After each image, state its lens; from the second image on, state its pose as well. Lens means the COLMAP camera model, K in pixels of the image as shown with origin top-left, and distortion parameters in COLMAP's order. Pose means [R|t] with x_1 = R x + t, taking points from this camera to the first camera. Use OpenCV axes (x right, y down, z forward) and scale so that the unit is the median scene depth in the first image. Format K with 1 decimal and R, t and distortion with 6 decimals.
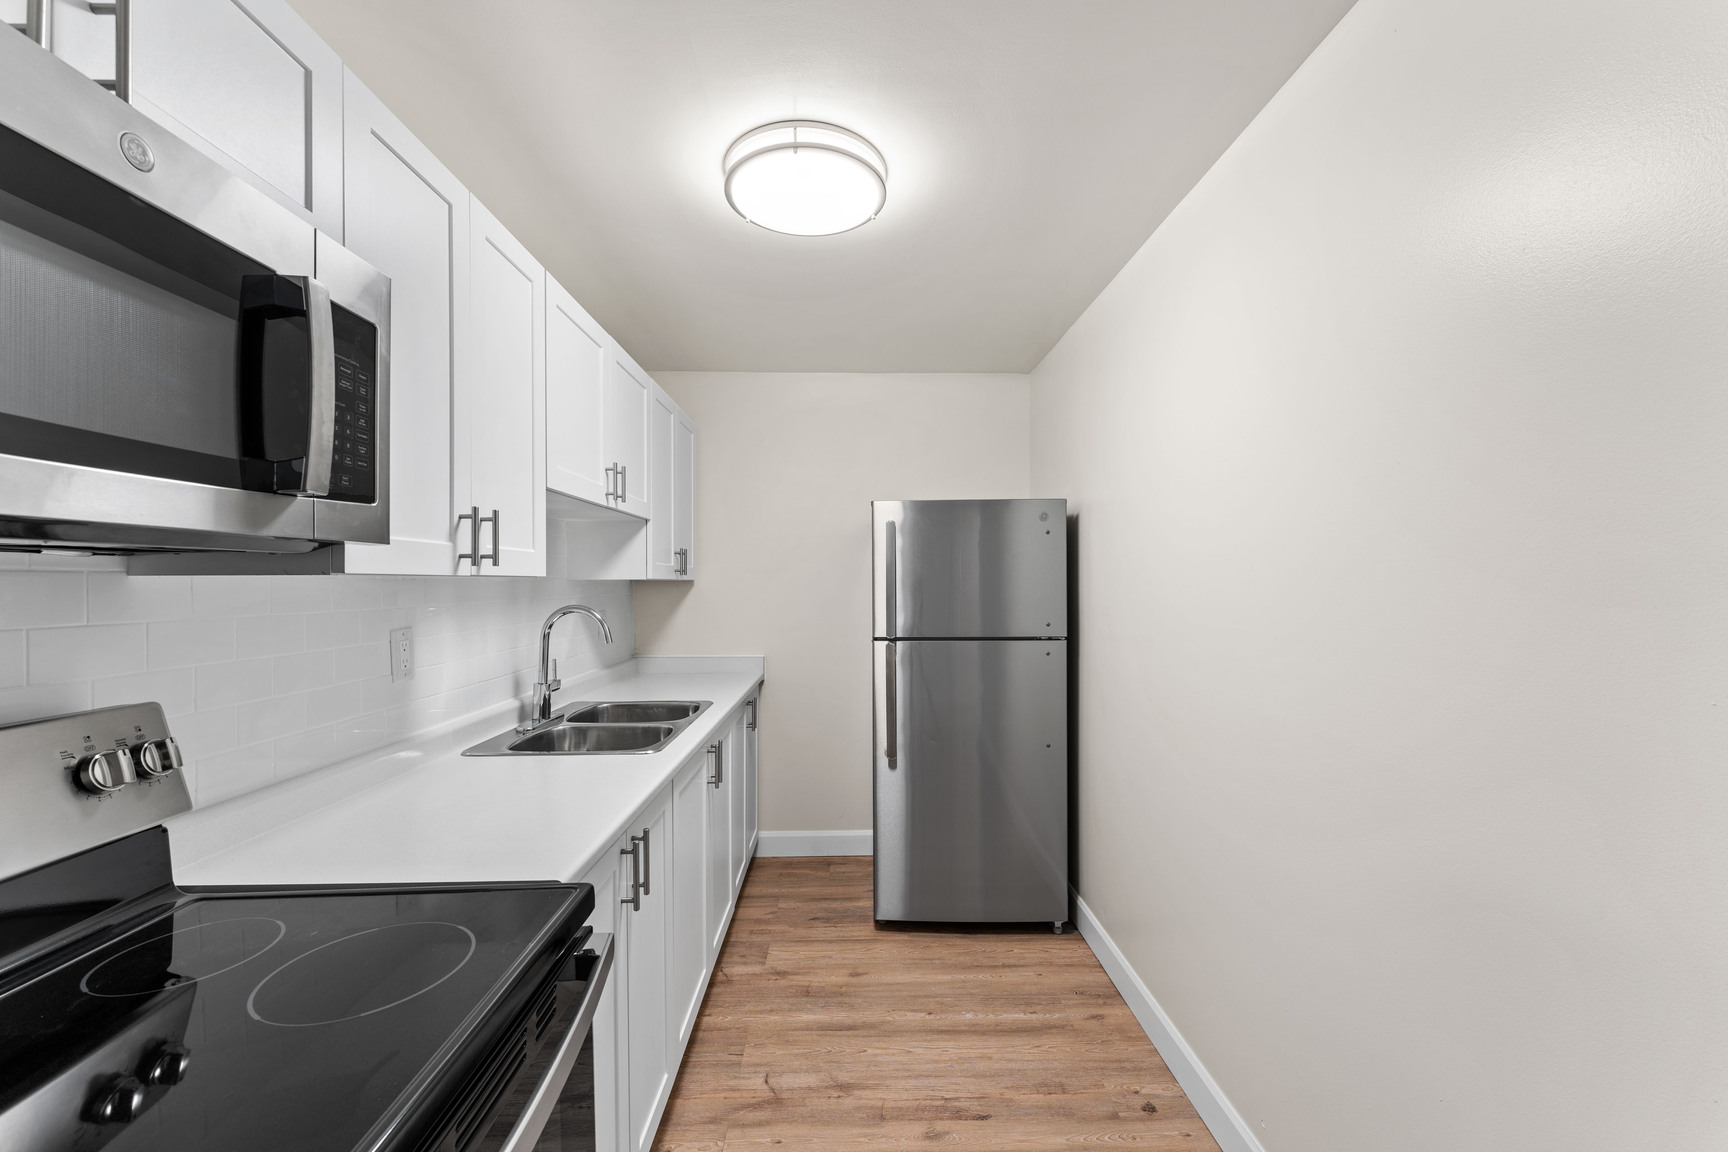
lens RADIAL K [[705.9, 0, 865.6], [0, 705.9, 576.5], [0, 0, 1]] dist [-0.002046, 0.000124]
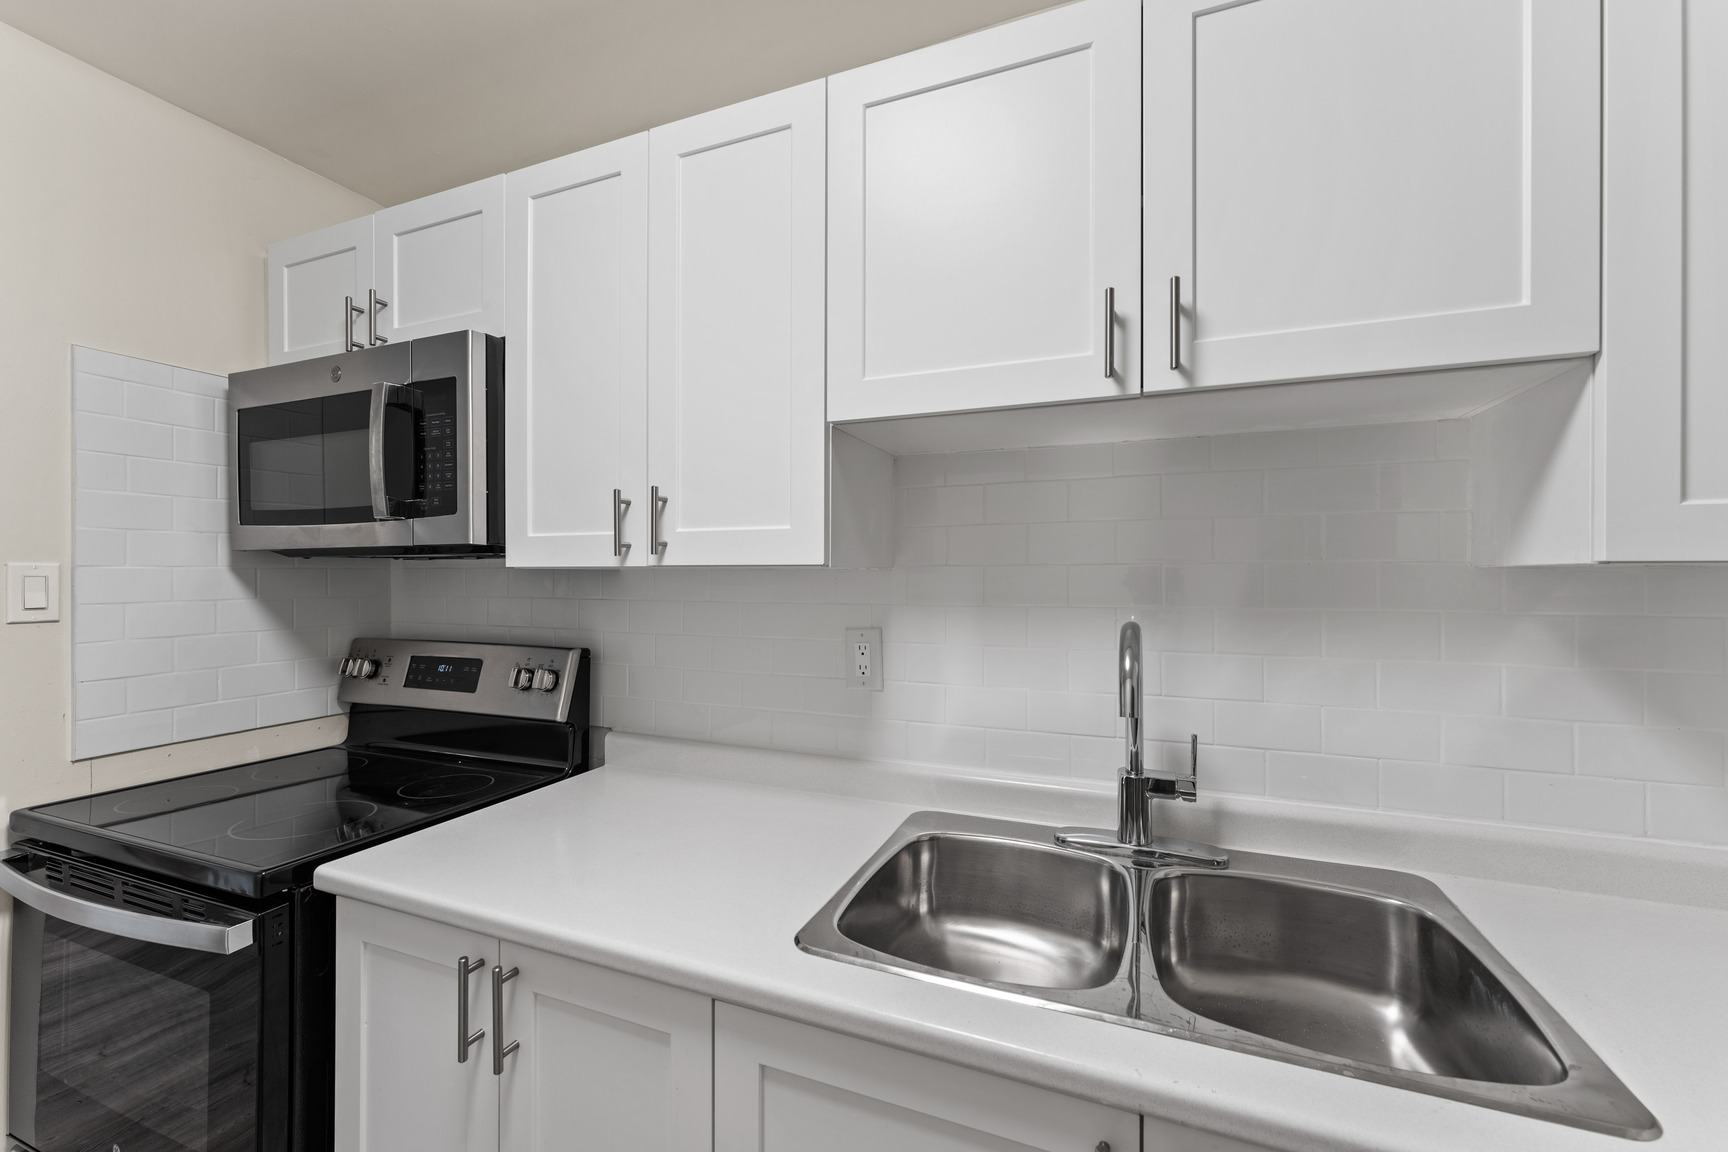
lens RADIAL K [[705.9, 0, 859.4], [0, 705.9, 569.6], [0, 0, 1]] dist [-0.002046, 0.000124]
pose [[-0.416481, 0.006011, -0.909124, 0.082505], [0.012614, 0.999920, 0.000833, 0.003610], [0.909057, -0.011121, -0.416524, 1.053032]]
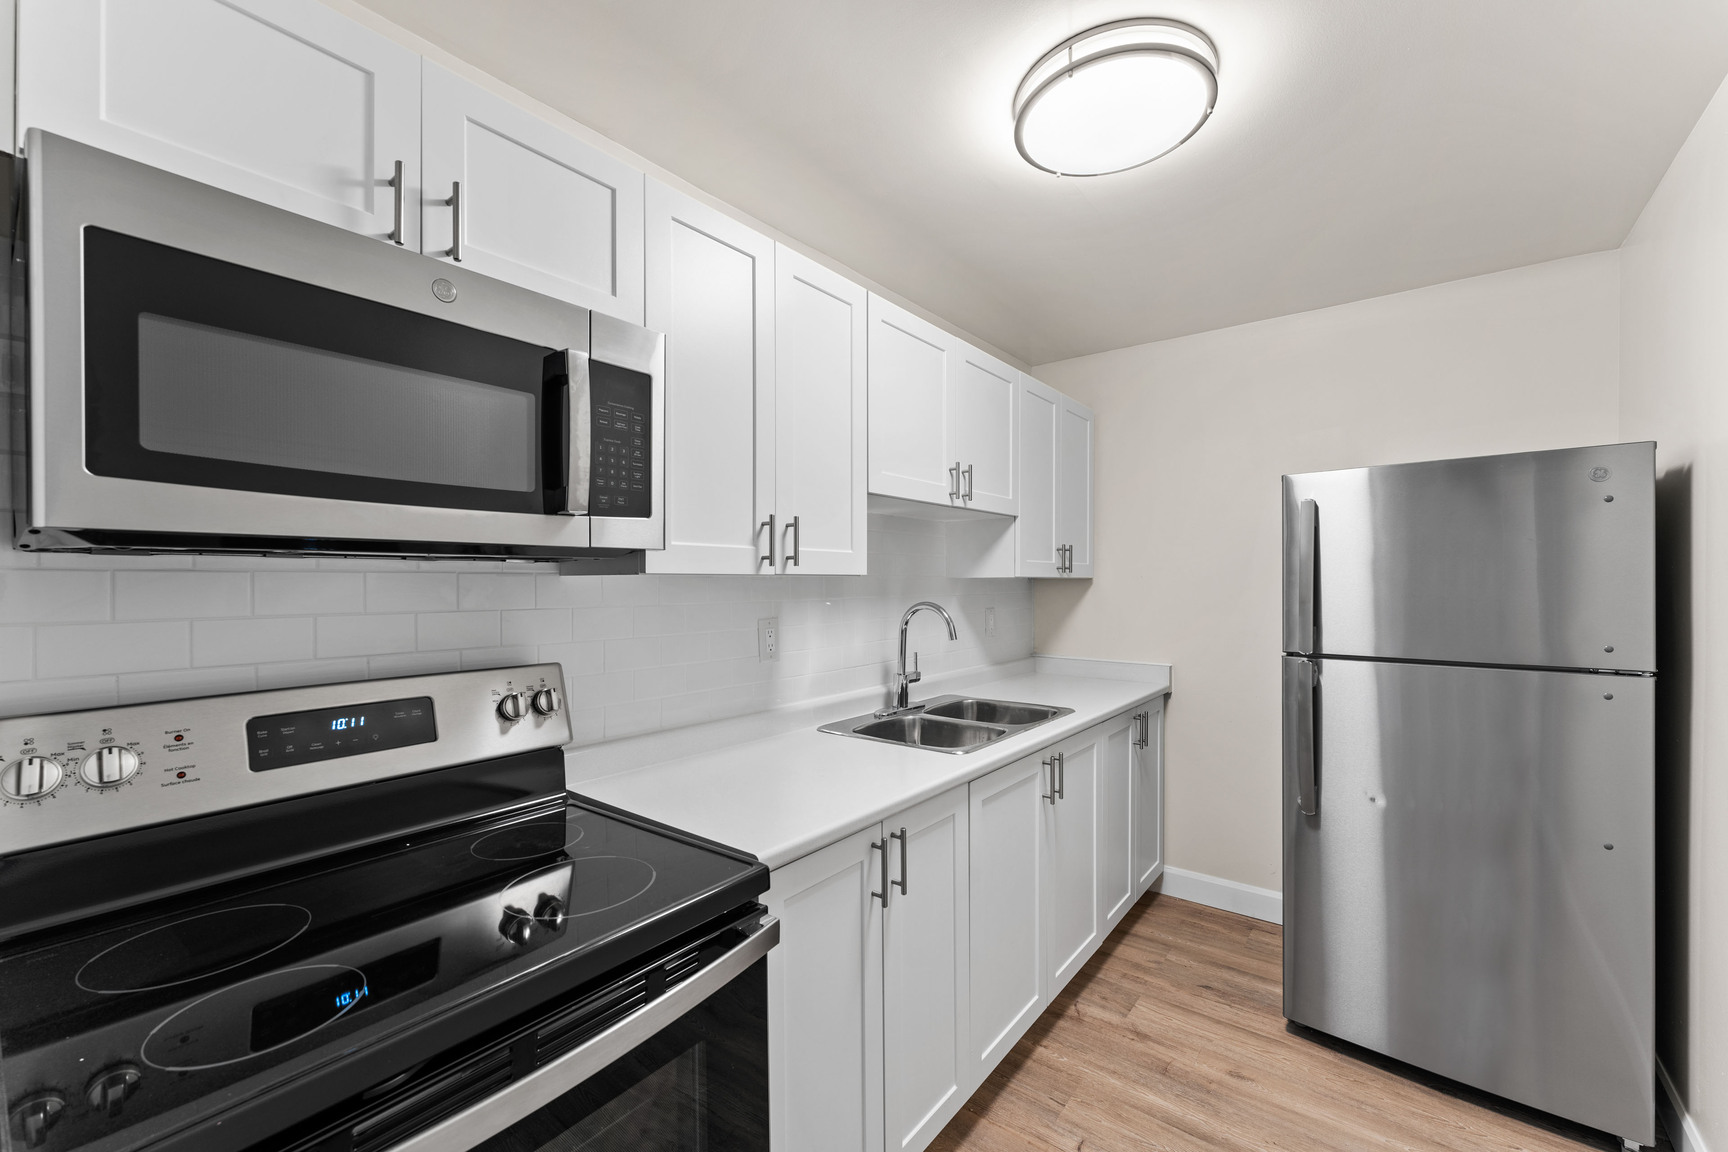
lens RADIAL K [[705.9, 0, 853.4], [0, 705.9, 578.2], [0, 0, 1]] dist [-0.002046, 0.000124]
pose [[0.763315, -0.001254, -0.646025, 0.185566], [0.004697, 0.999982, 0.003609, 0.000718], [0.646009, -0.005789, 0.763308, 0.132009]]
